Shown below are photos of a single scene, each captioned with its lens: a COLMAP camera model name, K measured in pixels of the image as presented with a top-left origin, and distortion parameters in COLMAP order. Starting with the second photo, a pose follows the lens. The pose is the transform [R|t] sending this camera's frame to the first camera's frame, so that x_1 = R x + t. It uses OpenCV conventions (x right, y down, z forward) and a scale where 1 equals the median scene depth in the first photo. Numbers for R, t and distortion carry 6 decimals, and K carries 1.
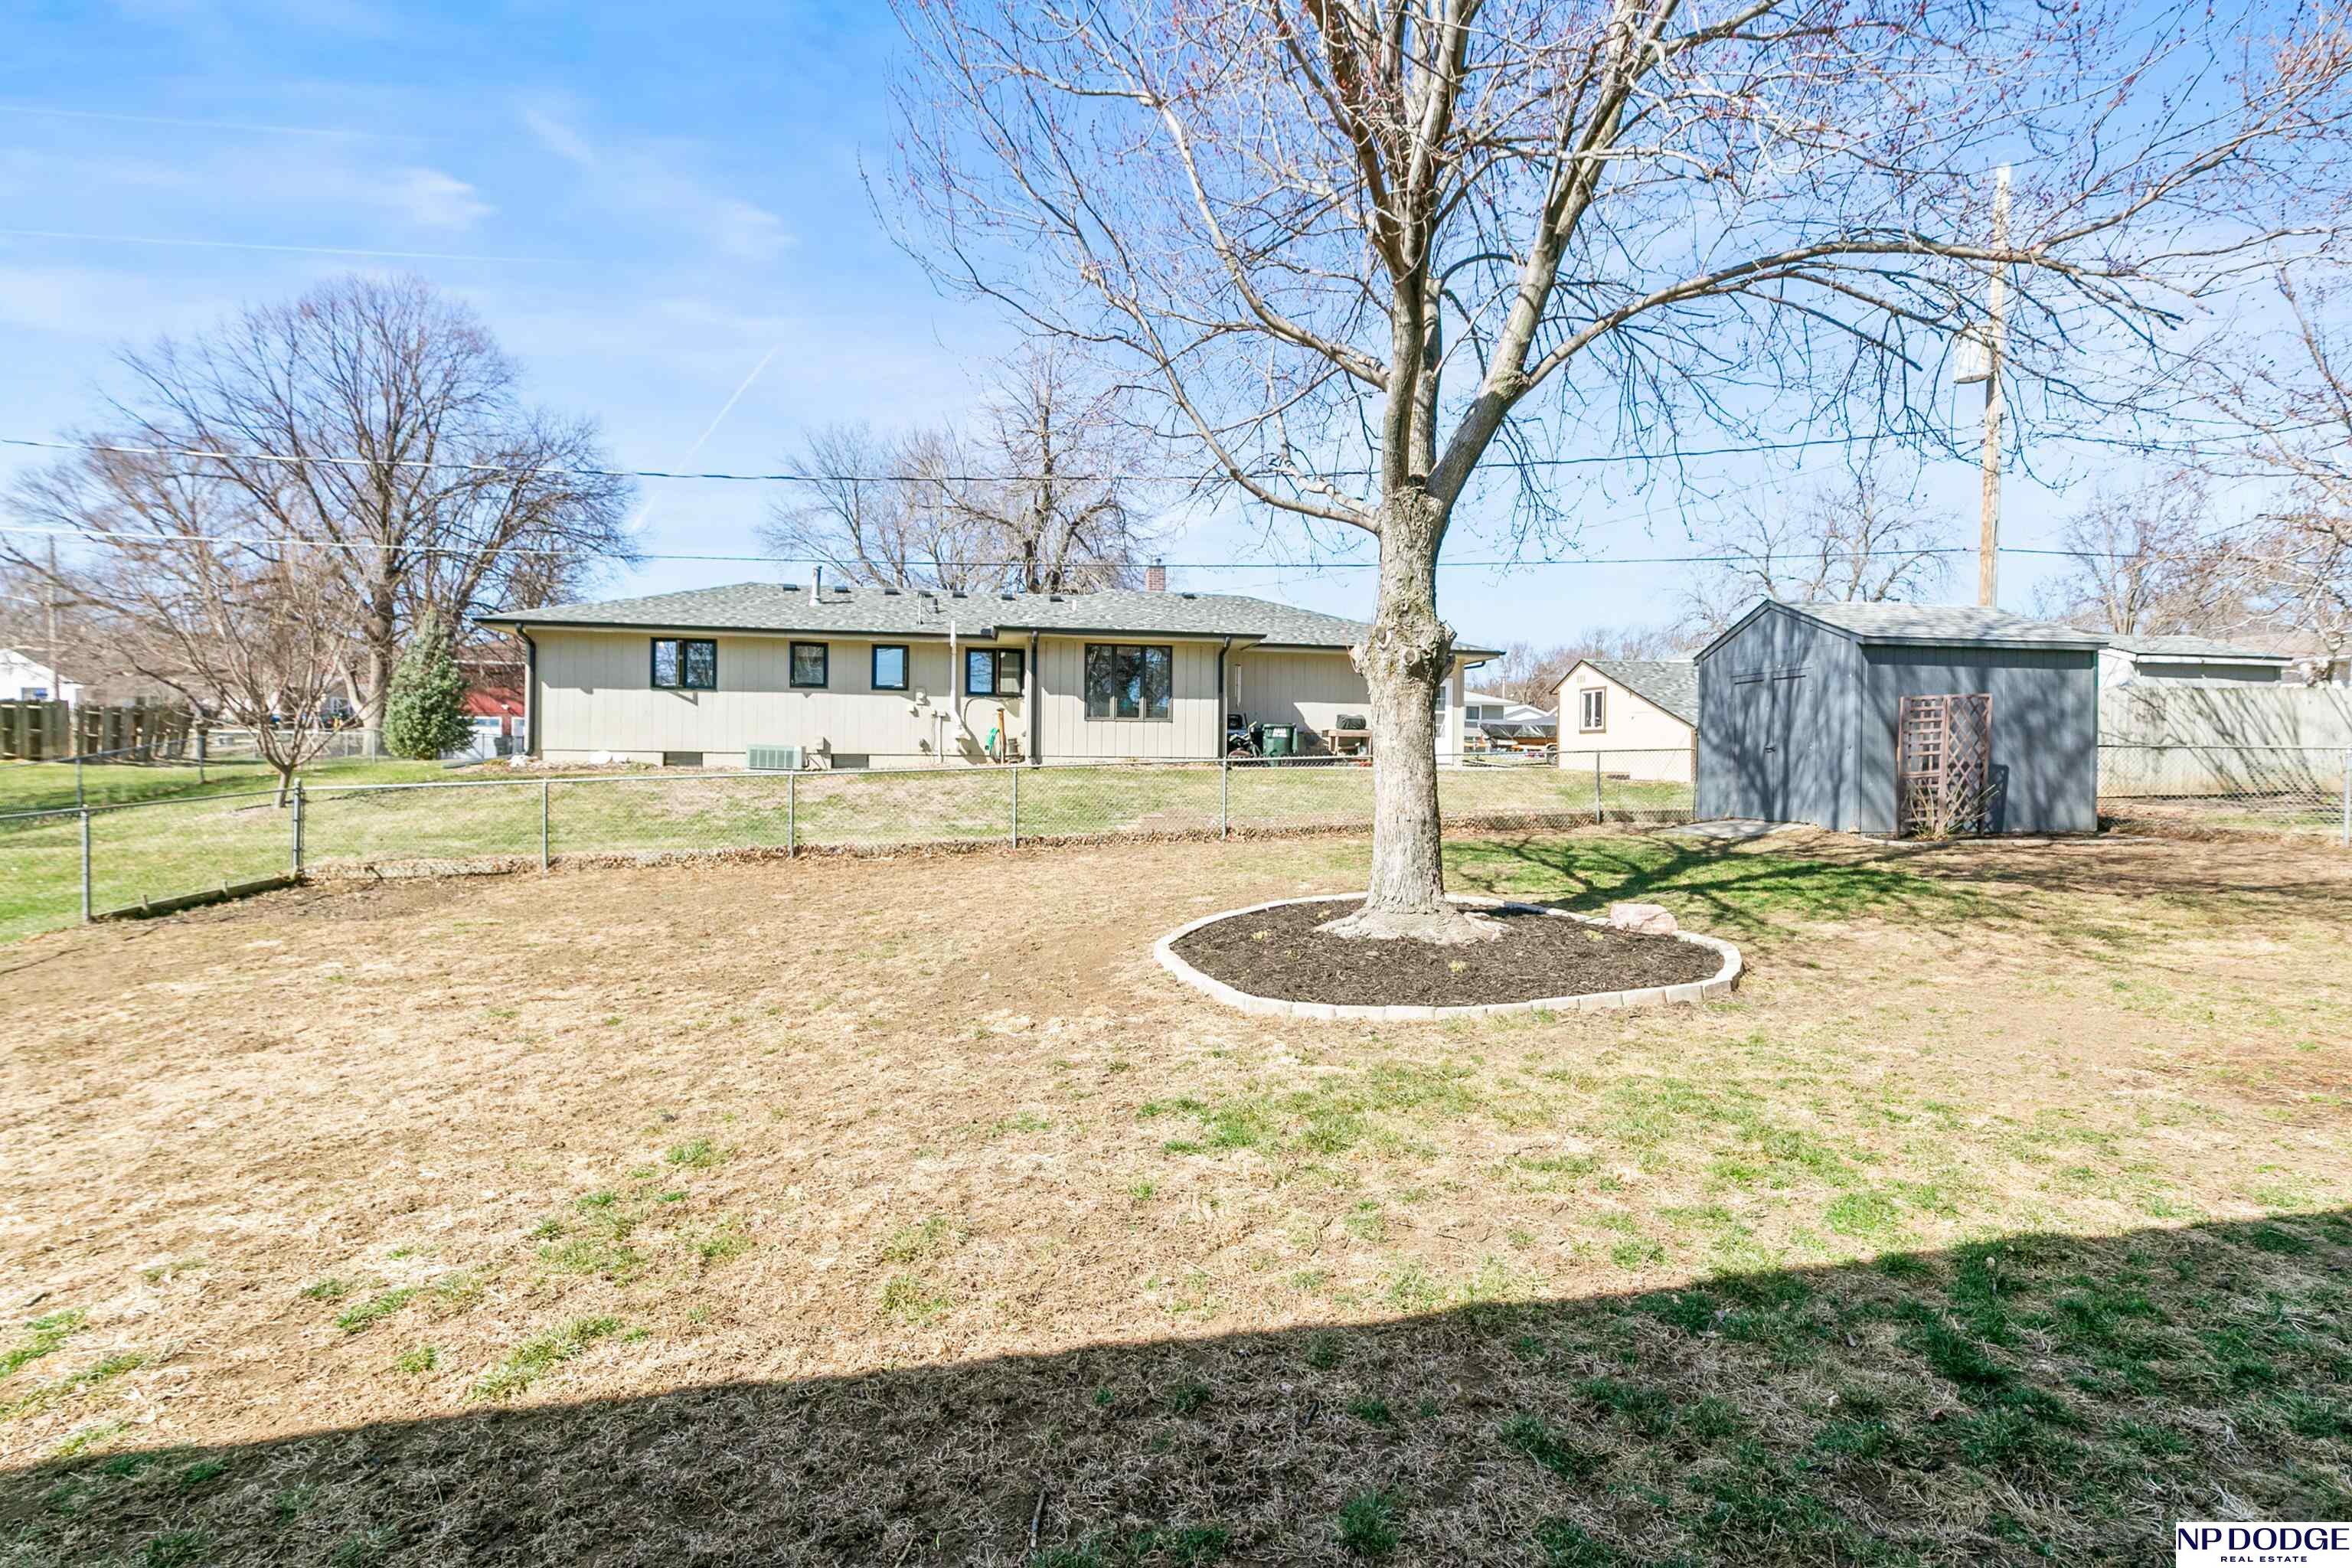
lens RADIAL K [[1073.6, 0, 1182.8], [0, 1073.6, 756.5], [0, 0, 1]] dist [-0.000405, -0.000129]
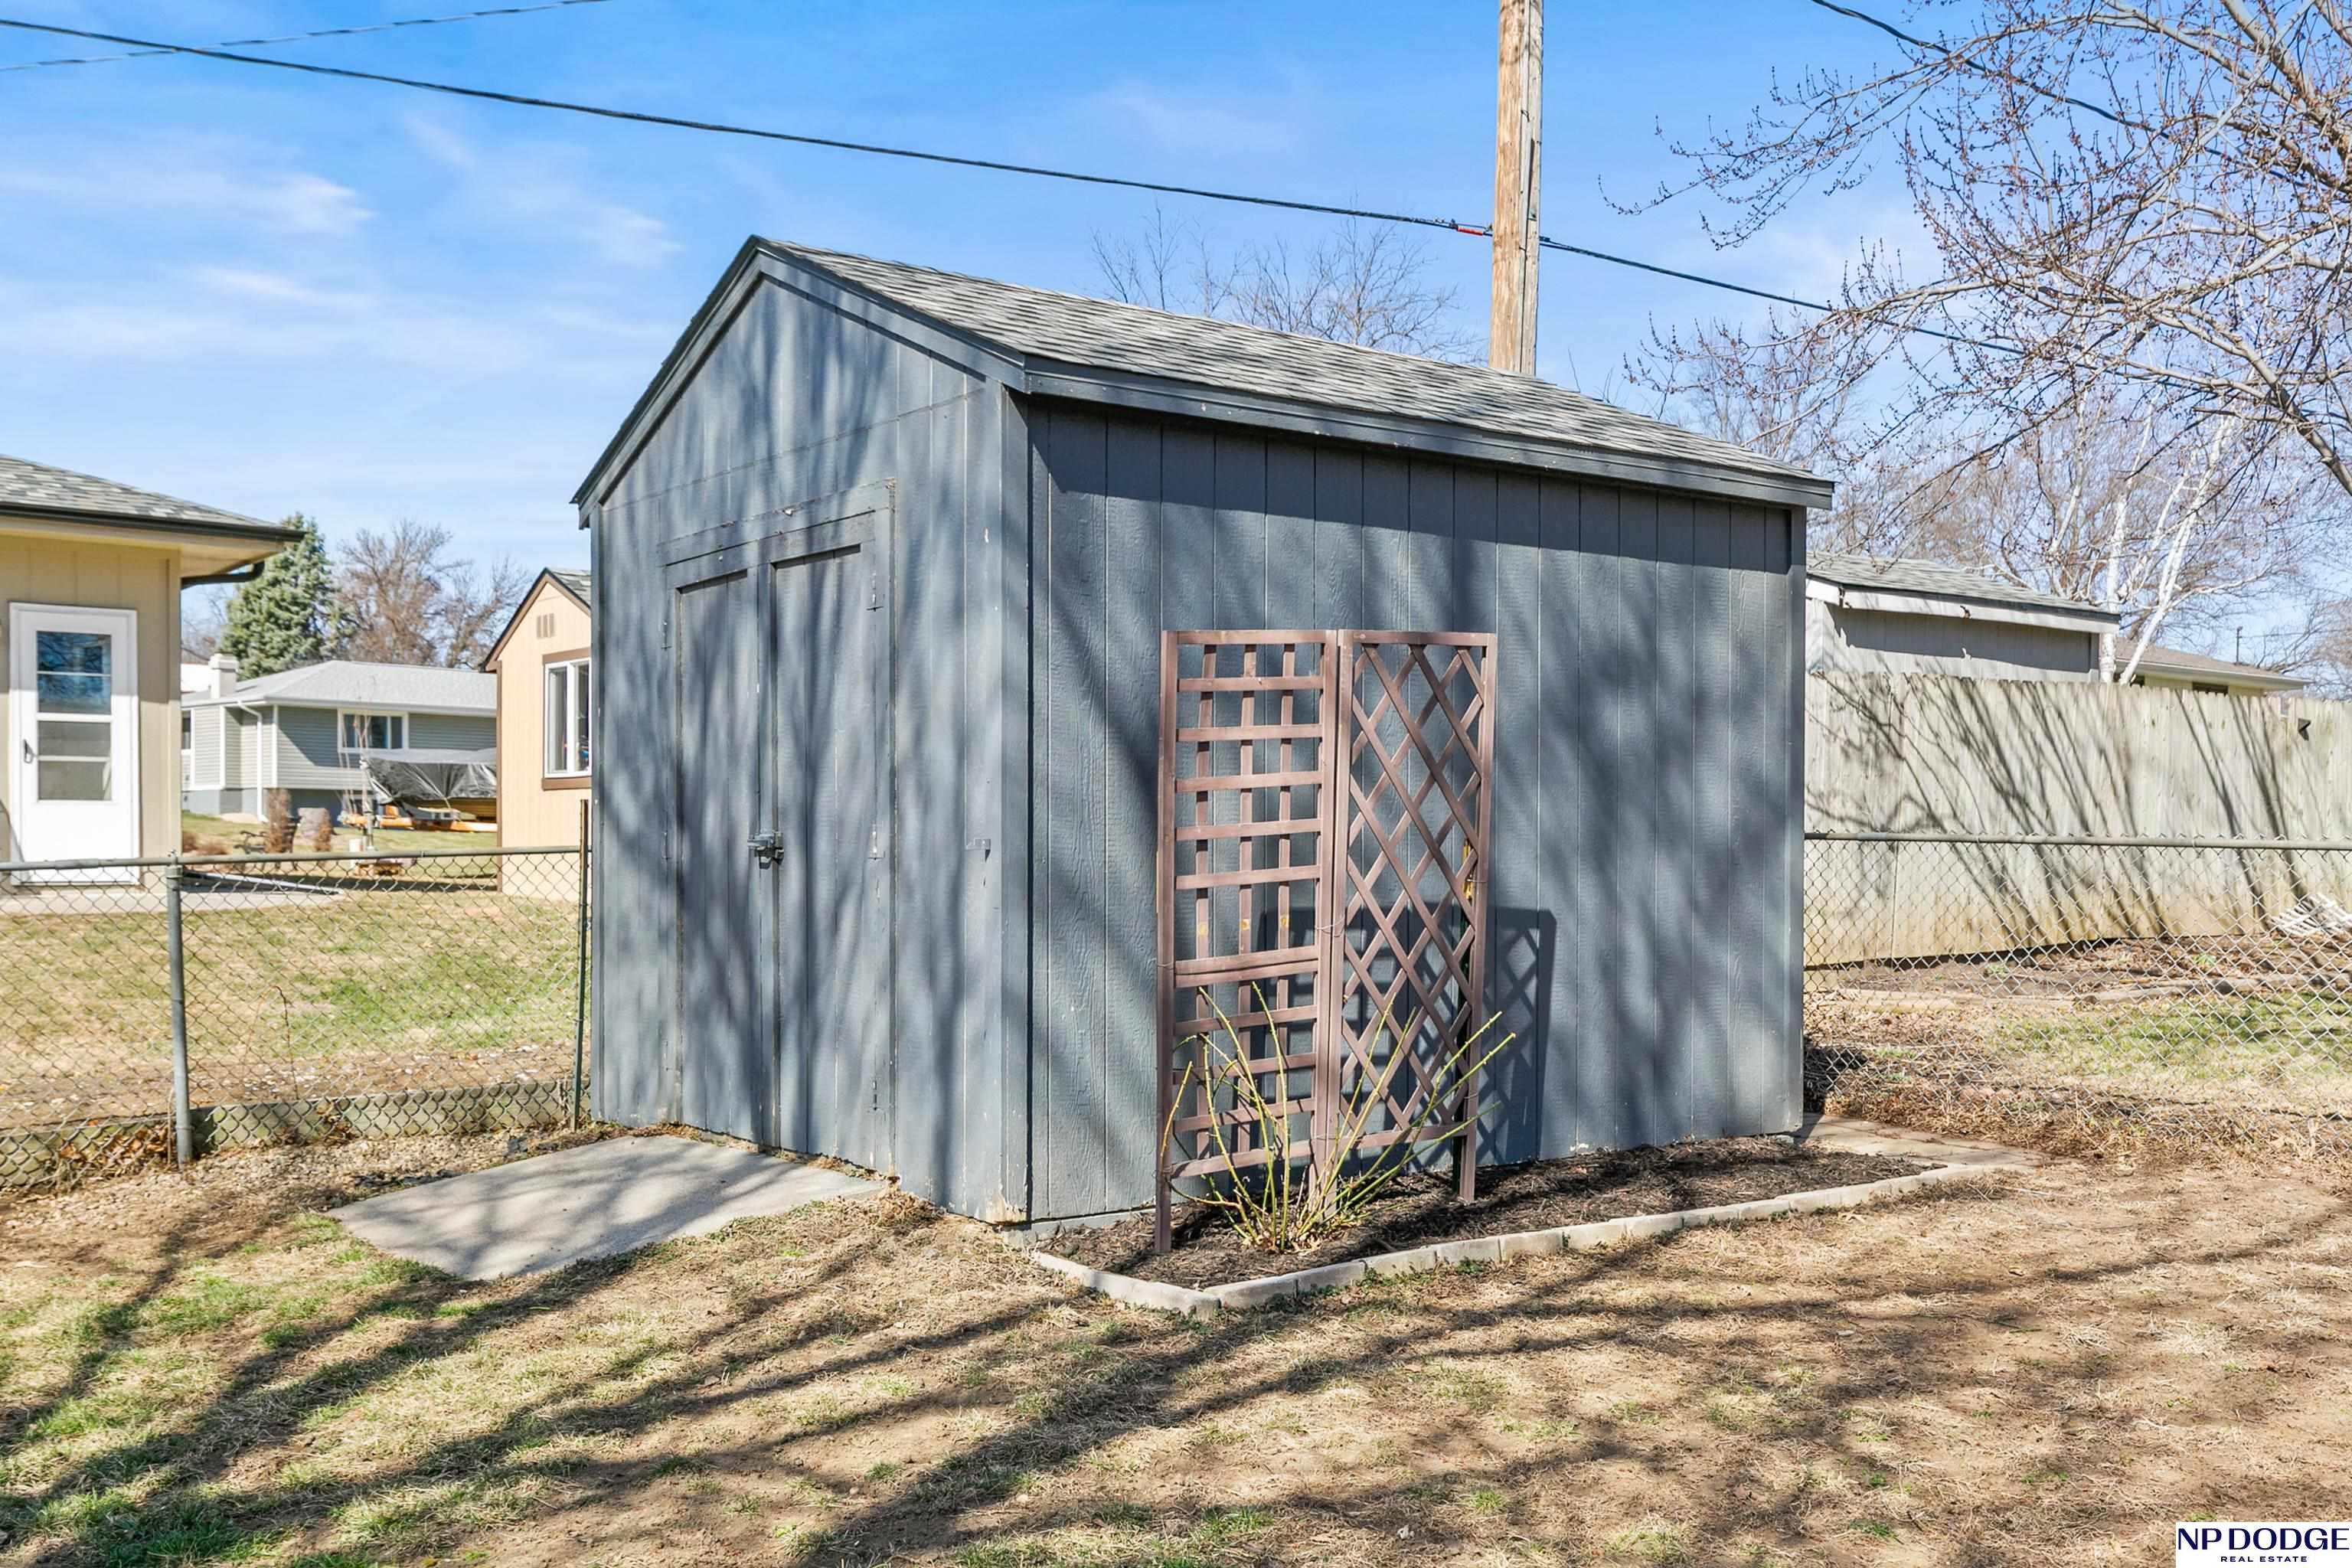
lens RADIAL K [[2145.7, 0, 1177.1], [0, 2145.7, 899.7], [0, 0, 1]] dist [0.007007, 0.004023]
pose [[0.893143, -0.018720, 0.449383, 0.421556], [0.005516, 0.999514, 0.030674, -0.011006], [-0.449739, -0.024918, 0.892812, 0.533581]]
